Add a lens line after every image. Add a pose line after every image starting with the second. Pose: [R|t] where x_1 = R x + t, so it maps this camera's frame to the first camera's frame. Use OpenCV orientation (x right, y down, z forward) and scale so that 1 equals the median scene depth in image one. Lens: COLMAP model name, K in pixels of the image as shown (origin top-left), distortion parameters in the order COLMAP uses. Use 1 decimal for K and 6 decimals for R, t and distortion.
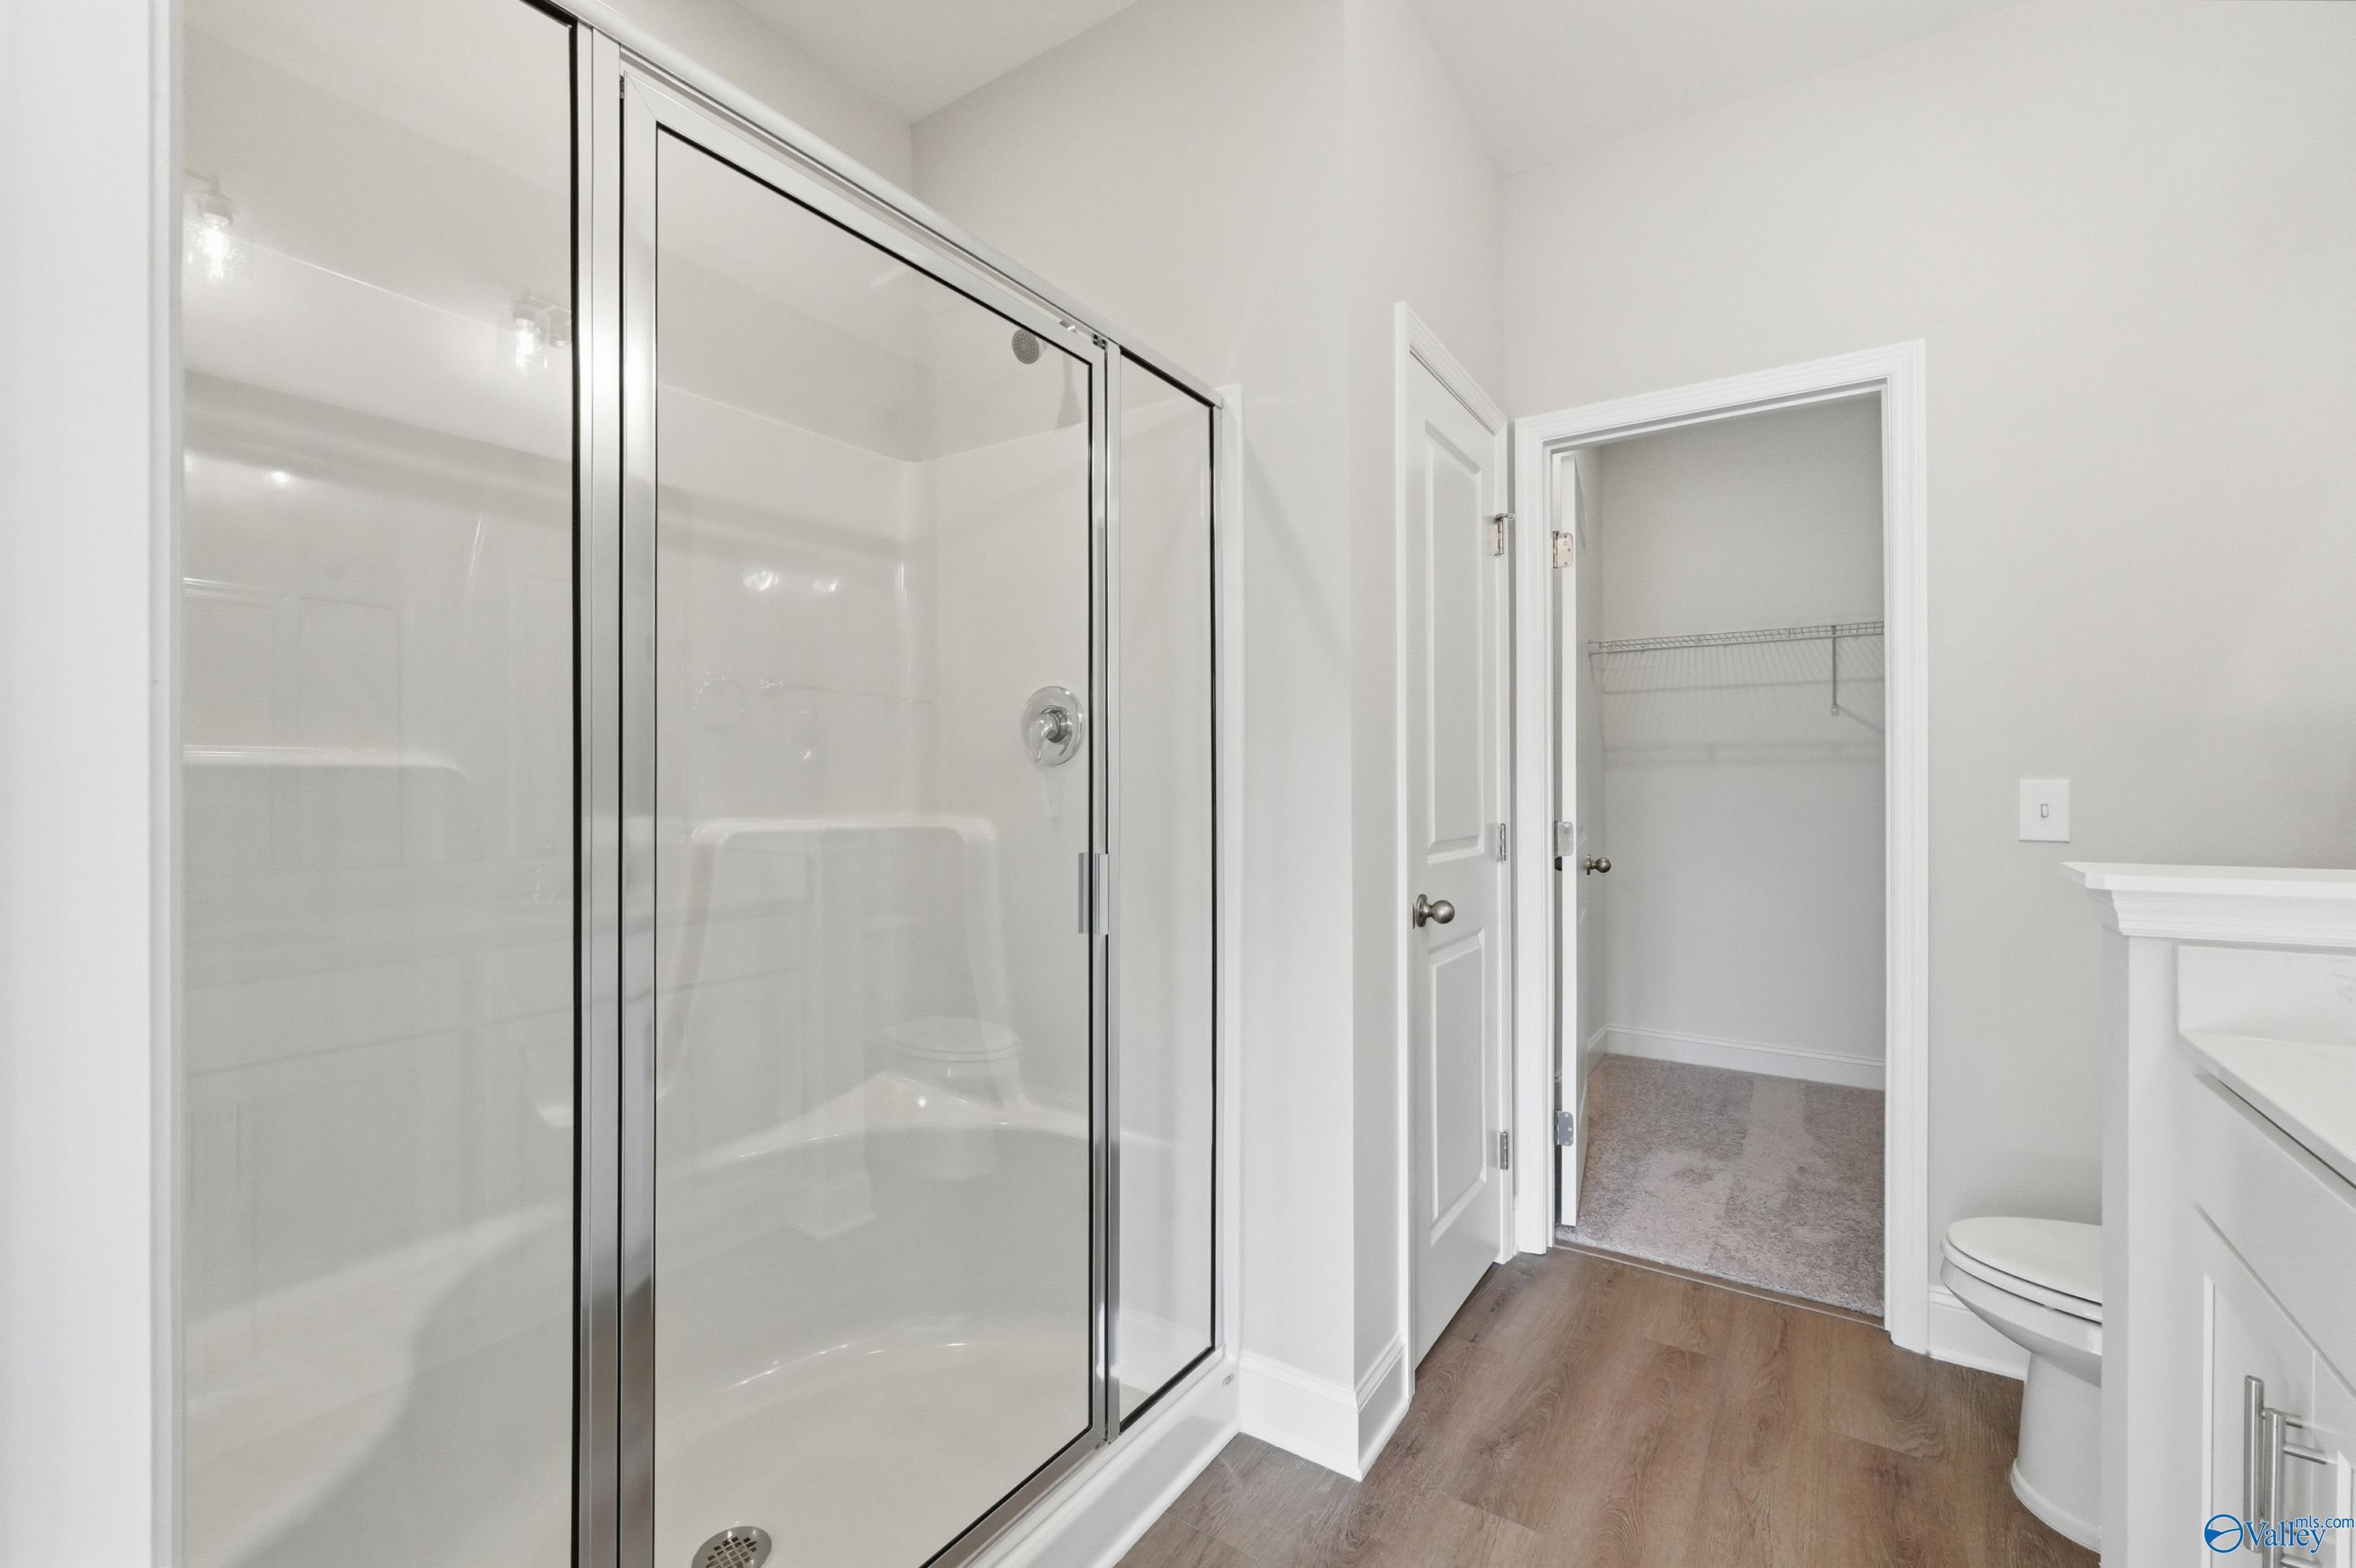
lens RADIAL K [[1017.2, 0, 1184.9], [0, 1017.2, 788.0], [0, 0, 1]] dist [-0.004316, 0.001050]
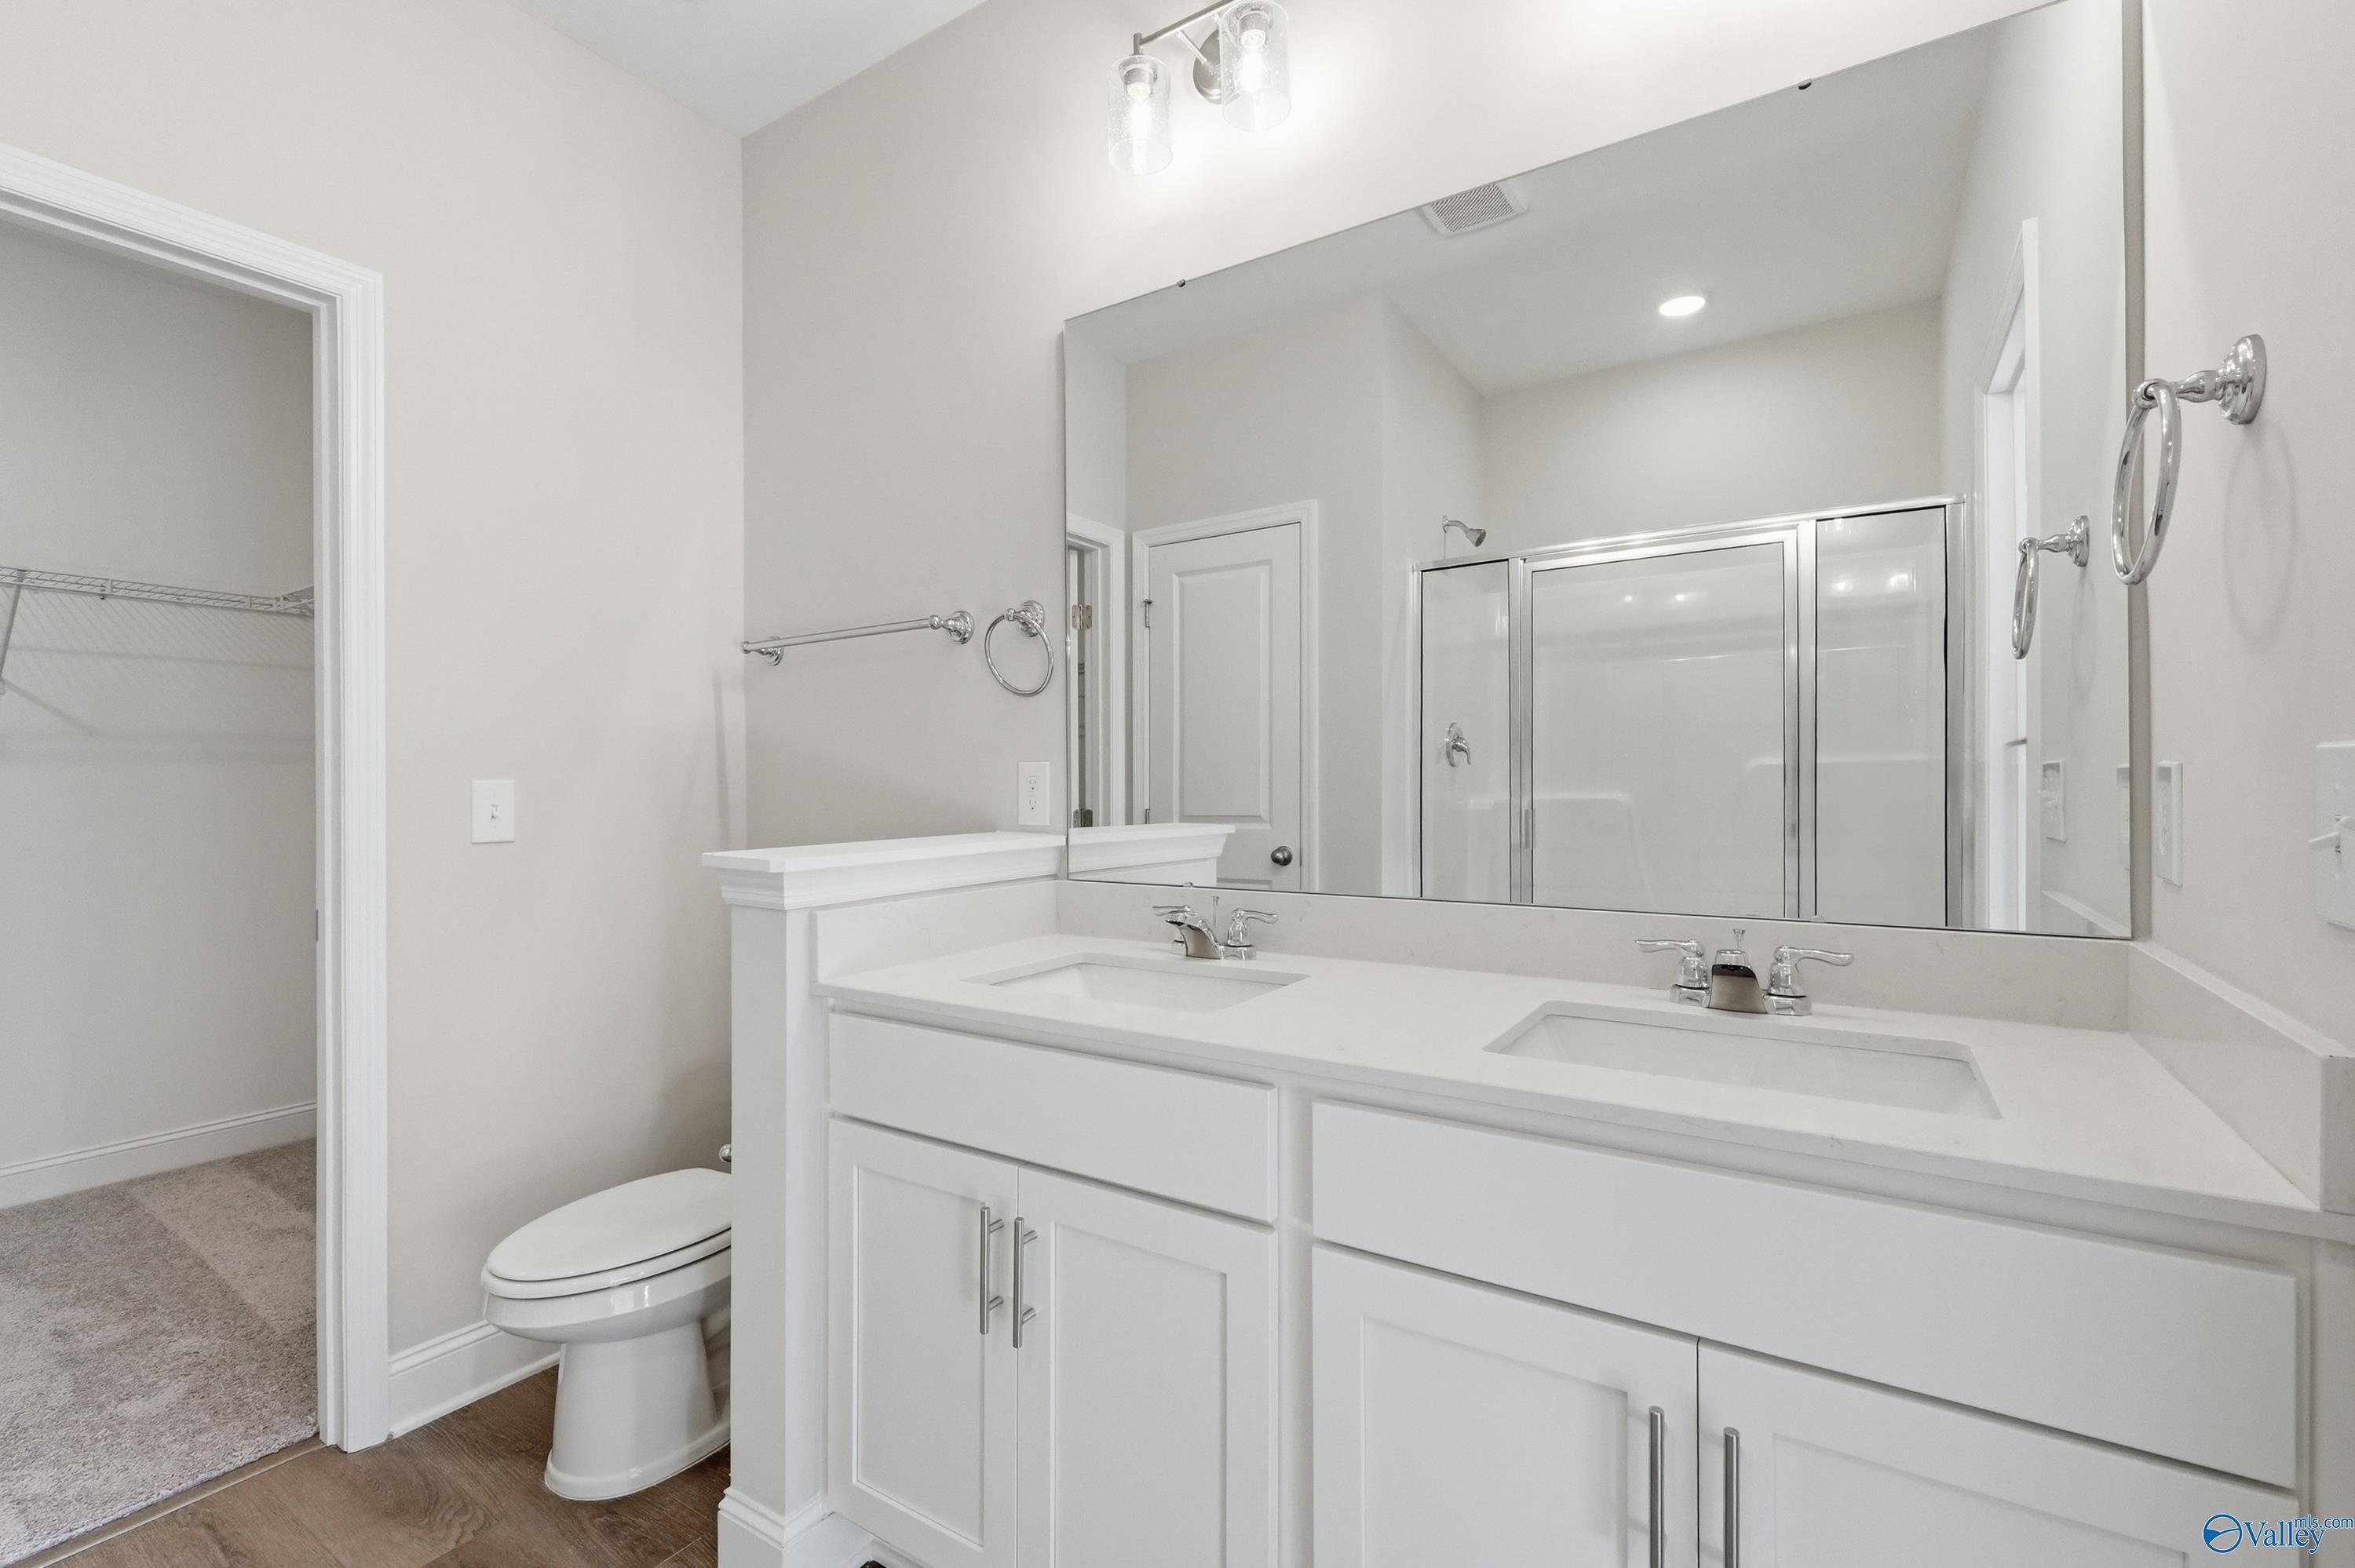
lens RADIAL K [[1016.8, 0, 1186.6], [0, 1016.8, 775.2], [0, 0, 1]] dist [-0.004316, 0.001050]
pose [[-0.004879, 0.011622, 0.999921, -0.149259], [0.009951, 0.999884, -0.011573, 0.004583], [-0.999939, 0.009893, -0.004994, 0.309342]]
